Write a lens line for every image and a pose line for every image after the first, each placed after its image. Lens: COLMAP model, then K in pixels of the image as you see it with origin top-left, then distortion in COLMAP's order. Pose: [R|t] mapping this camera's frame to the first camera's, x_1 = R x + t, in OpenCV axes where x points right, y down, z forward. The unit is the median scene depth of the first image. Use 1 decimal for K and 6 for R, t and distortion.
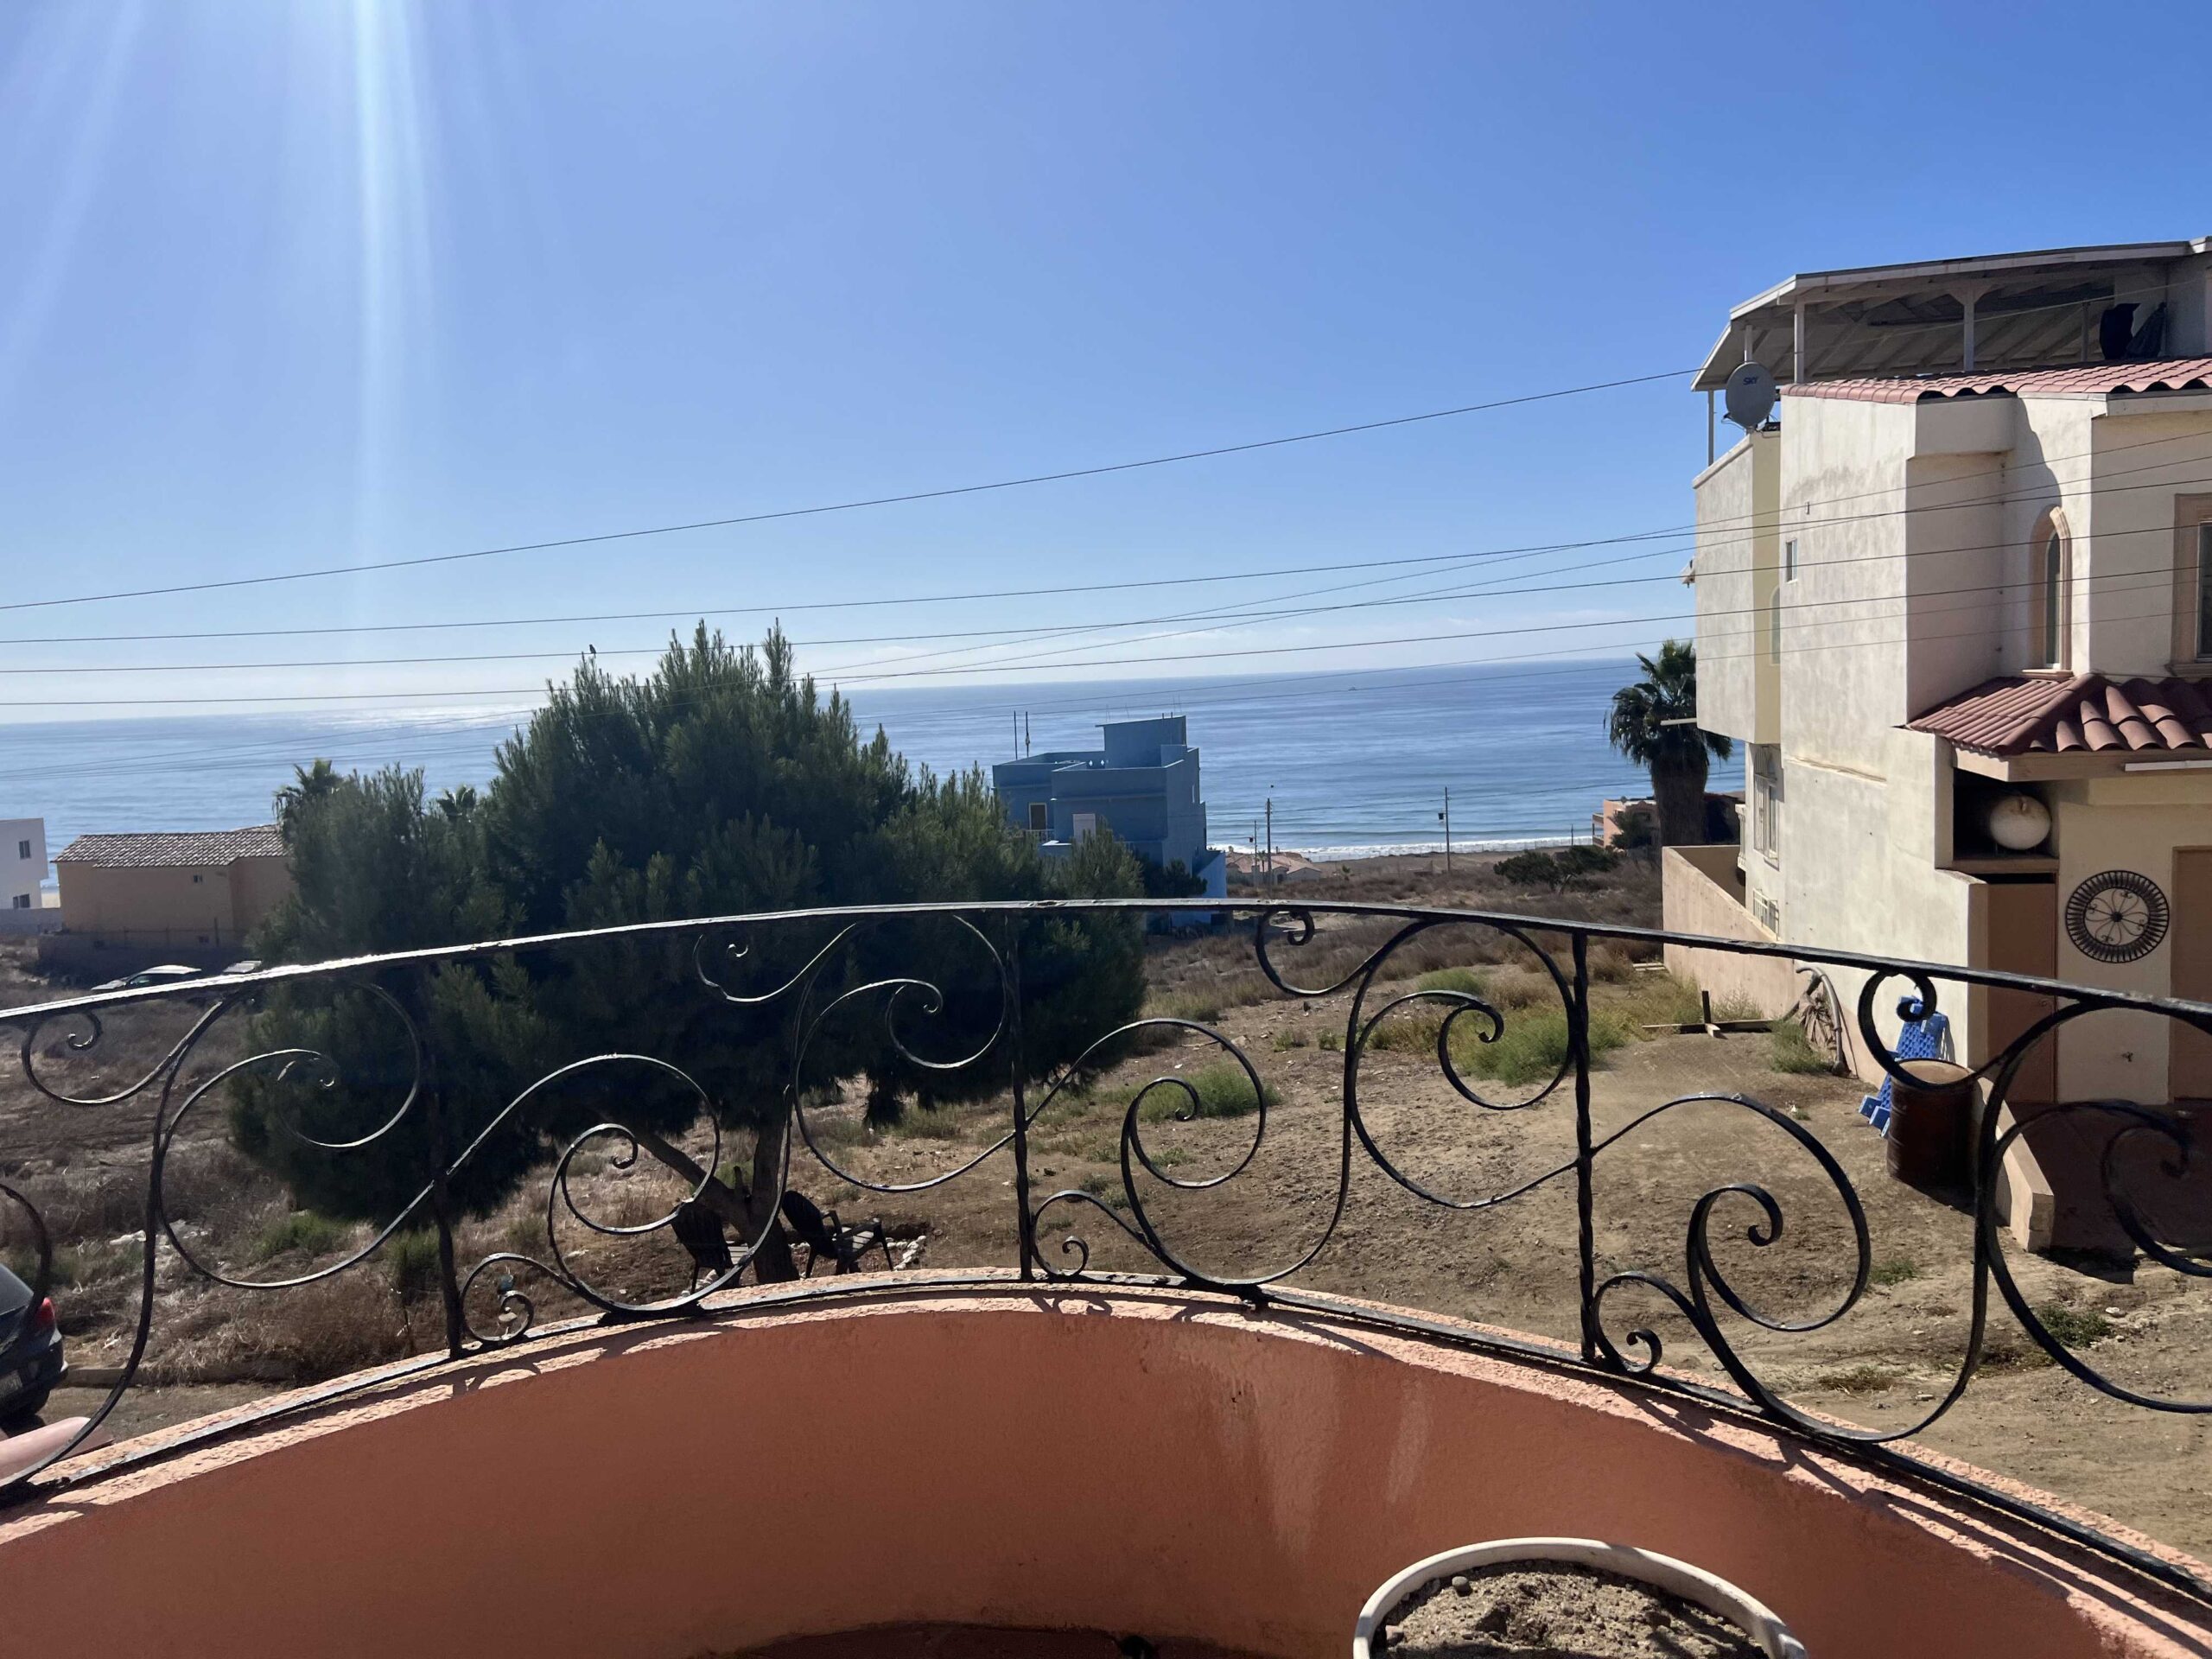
lens RADIAL K [[1654.8, 0, 1141.1], [0, 1654.8, 832.8], [0, 0, 1]] dist [0.090555, -0.072292]
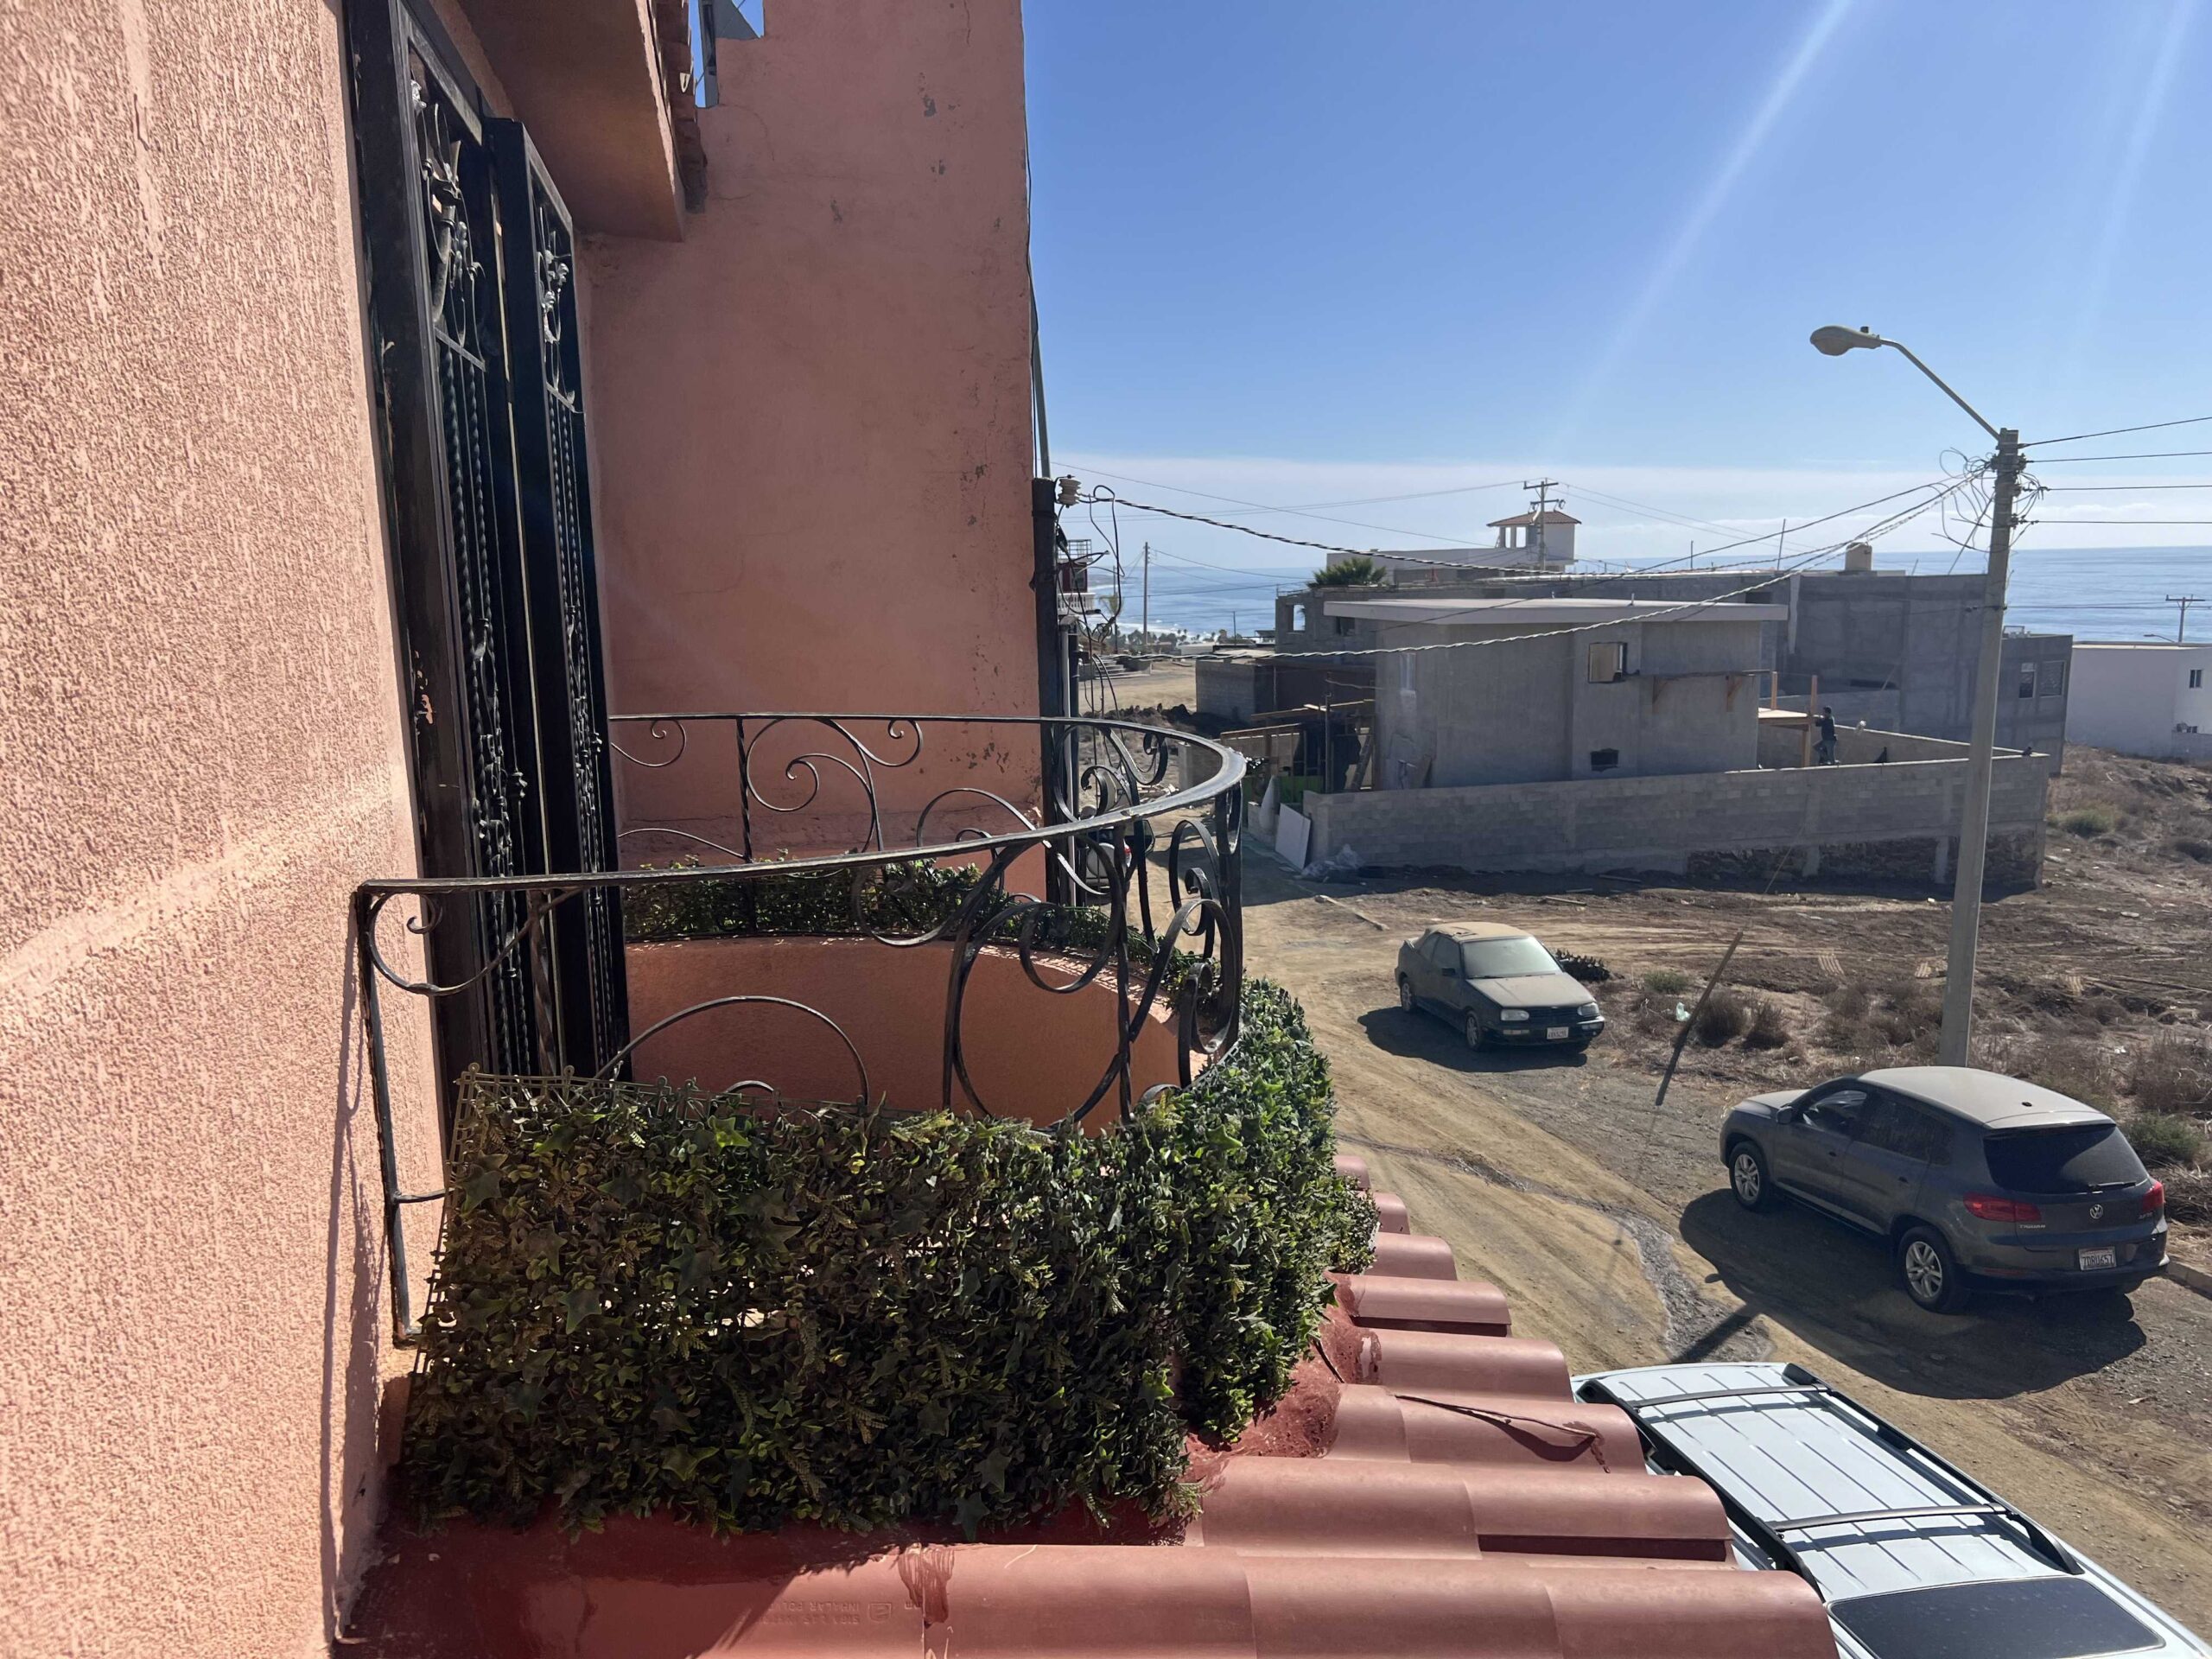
lens RADIAL K [[1654.8, 0, 1141.1], [0, 1654.8, 832.8], [0, 0, 1]] dist [0.090555, -0.072292]
pose [[0.401202, 0.177311, -0.898664, -0.075605], [-0.082638, 0.984091, 0.157274, -0.009339], [0.912254, 0.011165, 0.409472, 0.123011]]
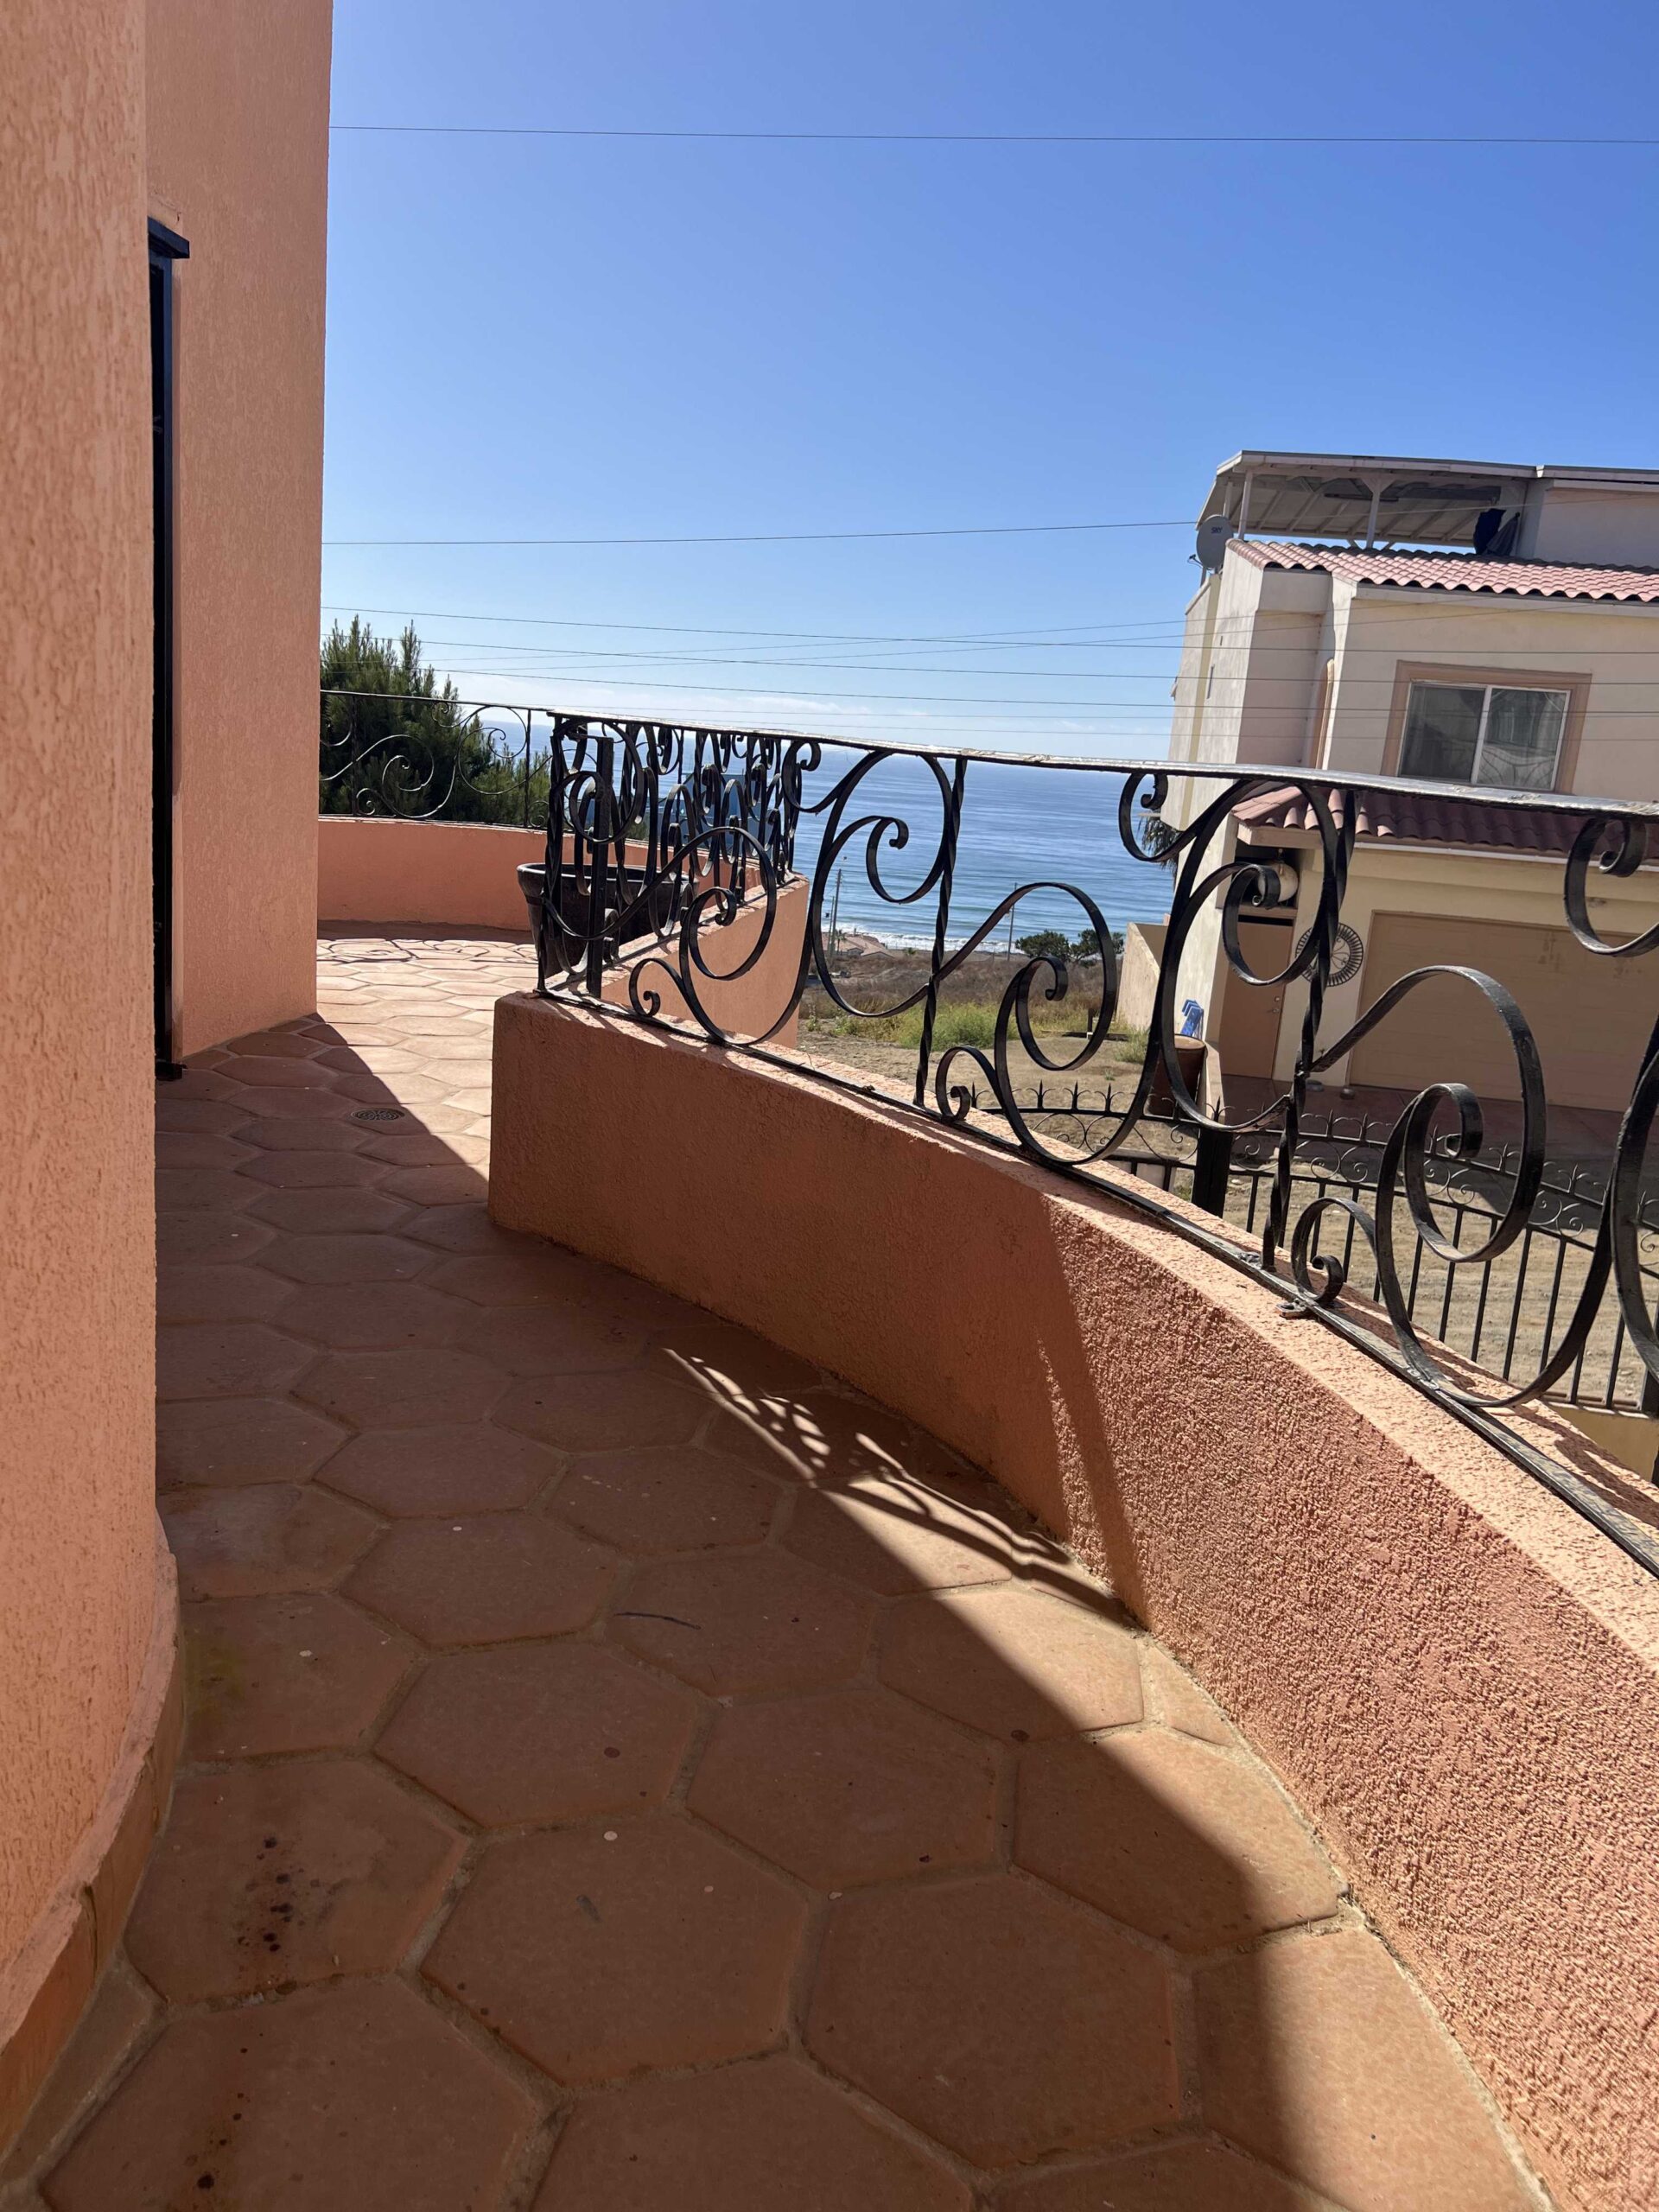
lens RADIAL K [[1683.8, 0, 822.2], [0, 1683.8, 1112.9], [0, 0, 1]] dist [0.086946, -0.125673]
pose [[0.991813, 0.107664, 0.068668, 0.061435], [-0.115008, 0.986810, 0.113922, 0.068269], [-0.055497, -0.120887, 0.991114, -0.431031]]
